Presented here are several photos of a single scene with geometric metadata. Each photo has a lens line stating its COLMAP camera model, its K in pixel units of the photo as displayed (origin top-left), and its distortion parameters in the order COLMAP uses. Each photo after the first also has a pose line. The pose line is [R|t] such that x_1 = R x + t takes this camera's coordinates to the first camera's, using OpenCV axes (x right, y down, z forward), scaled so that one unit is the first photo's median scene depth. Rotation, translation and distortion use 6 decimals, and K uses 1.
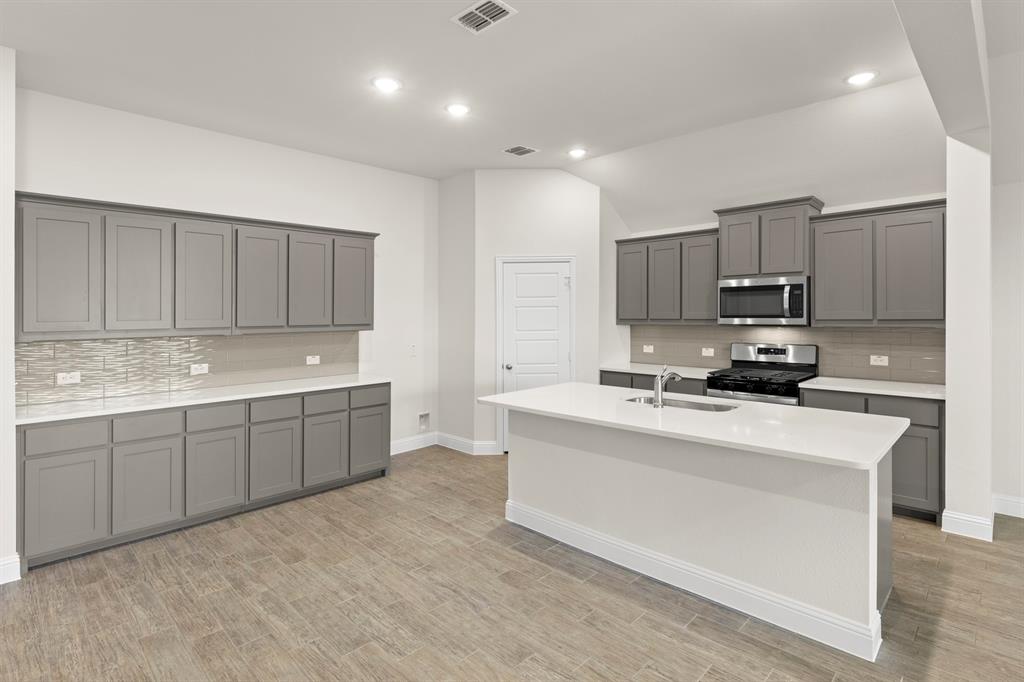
lens RADIAL K [[510.7, 0, 515.0], [0, 510.7, 310.4], [0, 0, 1]] dist [0.000282, 0.000062]
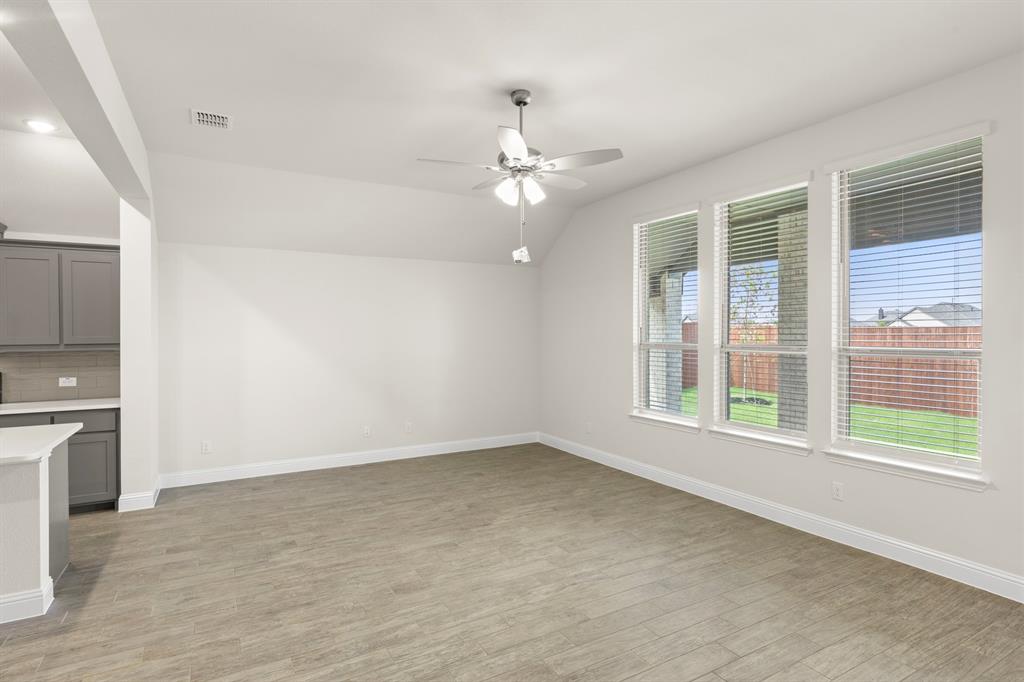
lens RADIAL K [[532.9, 0, 528.9], [0, 532.9, 343.4], [0, 0, 1]] dist [-0.000281, -0.001133]
pose [[0.264875, -0.006568, 0.964260, -0.129084], [-0.004376, 0.999958, 0.008013, 0.002342], [-0.964273, -0.006342, 0.264836, -0.264359]]
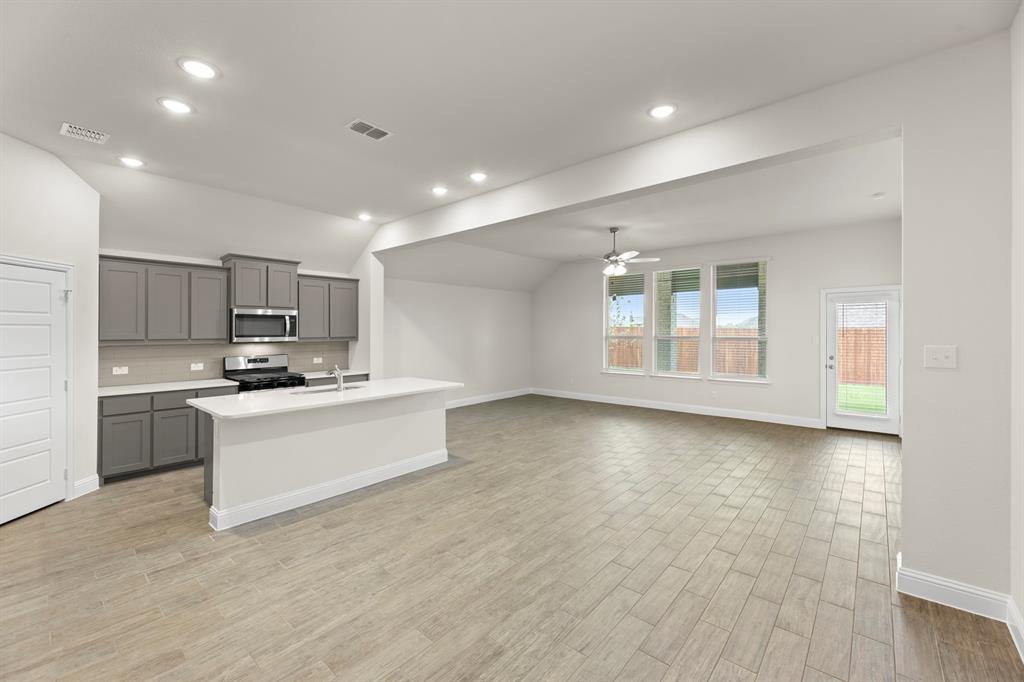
lens RADIAL K [[417.4, 0, 518.4], [0, 417.4, 330.1], [0, 0, 1]] dist [0.001724, 0.000102]
pose [[-0.069215, 0.014118, 0.997502, -0.828038], [-0.000636, 0.999899, -0.014196, 0.012831], [-0.997602, -0.001617, -0.069199, 0.413769]]
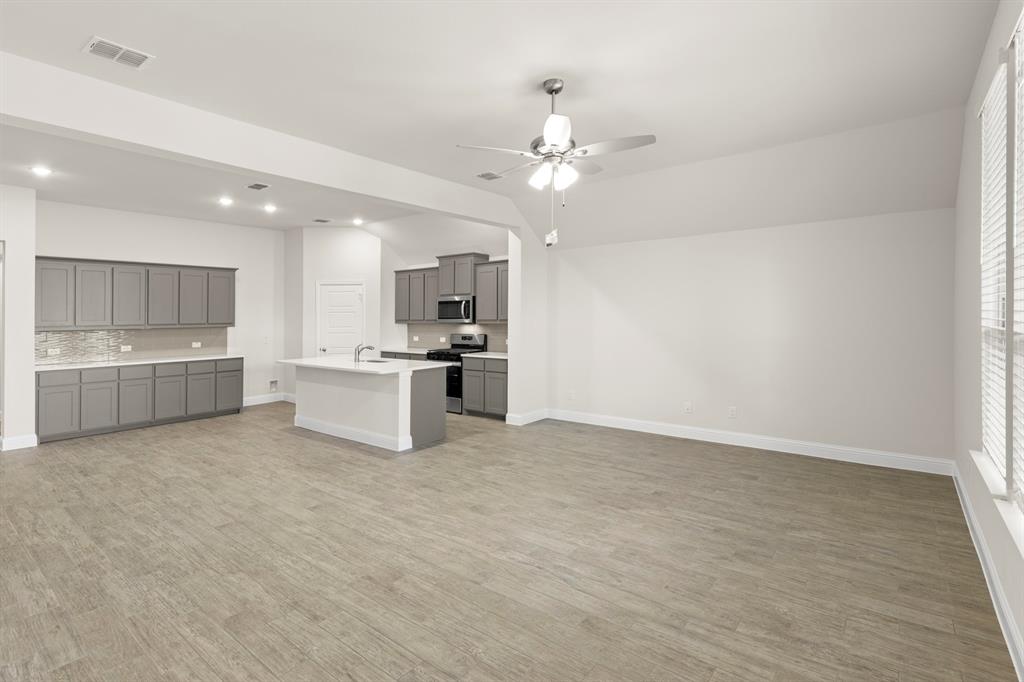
lens RADIAL K [[508.5, 0, 481.3], [0, 508.5, 311.8], [0, 0, 1]] dist [-0.005051, -0.000945]
pose [[0.997900, -0.000426, 0.064767, 0.506580], [0.000536, 0.999998, -0.001691, -0.007776], [-0.064766, 0.001722, 0.997899, -0.850313]]
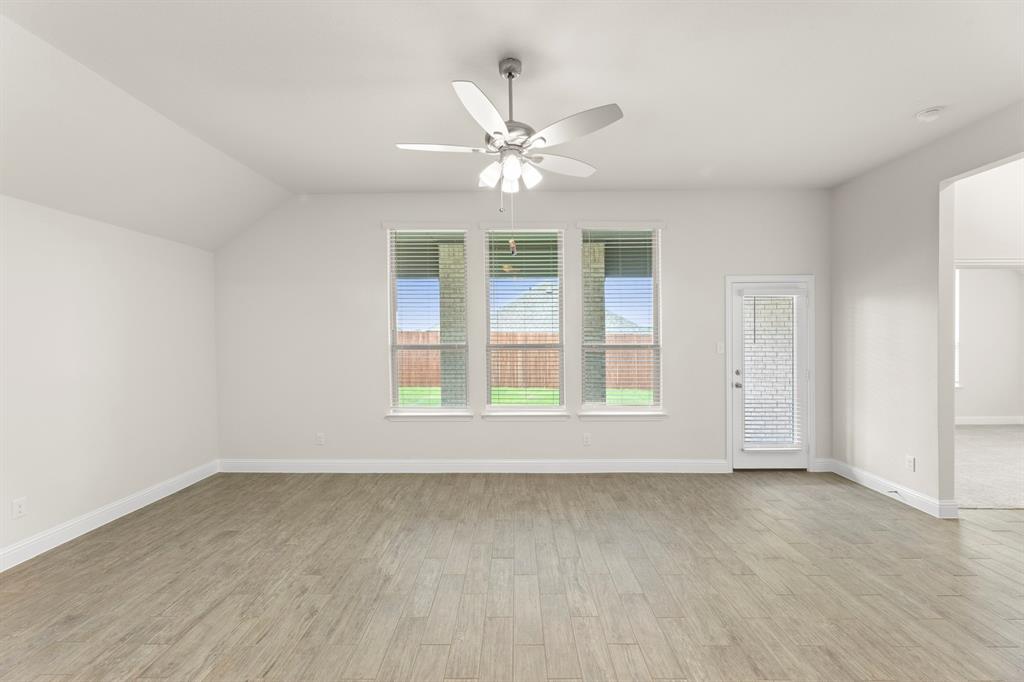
lens RADIAL K [[419.6, 0, 513.5], [0, 419.6, 343.0], [0, 0, 1]] dist [-0.001088, -0.000025]
pose [[-0.692949, 0.000576, 0.720987, 0.248866], [0.006699, 0.999962, 0.005641, 0.002713], [-0.720956, 0.008739, -0.692926, 0.378375]]
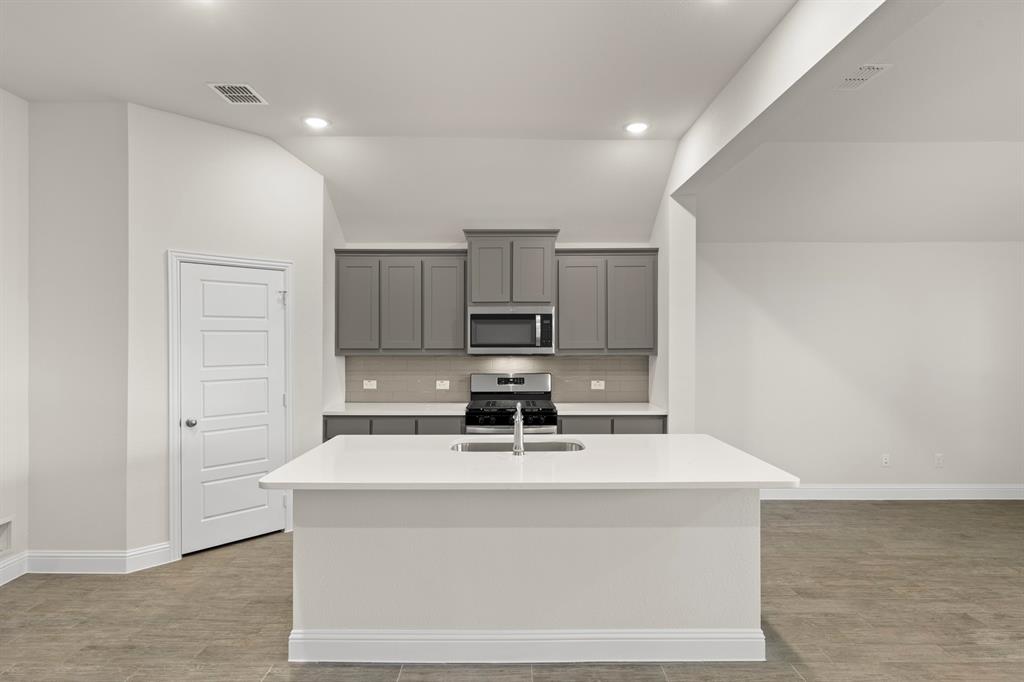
lens RADIAL K [[538.6, 0, 507.8], [0, 538.6, 343.9], [0, 0, 1]] dist [0.000097, -0.000295]
pose [[0.714415, 0.004424, 0.699709, -0.269545], [-0.009768, 0.999946, 0.003650, 0.005403], [-0.699654, -0.009442, 0.714419, 0.301741]]
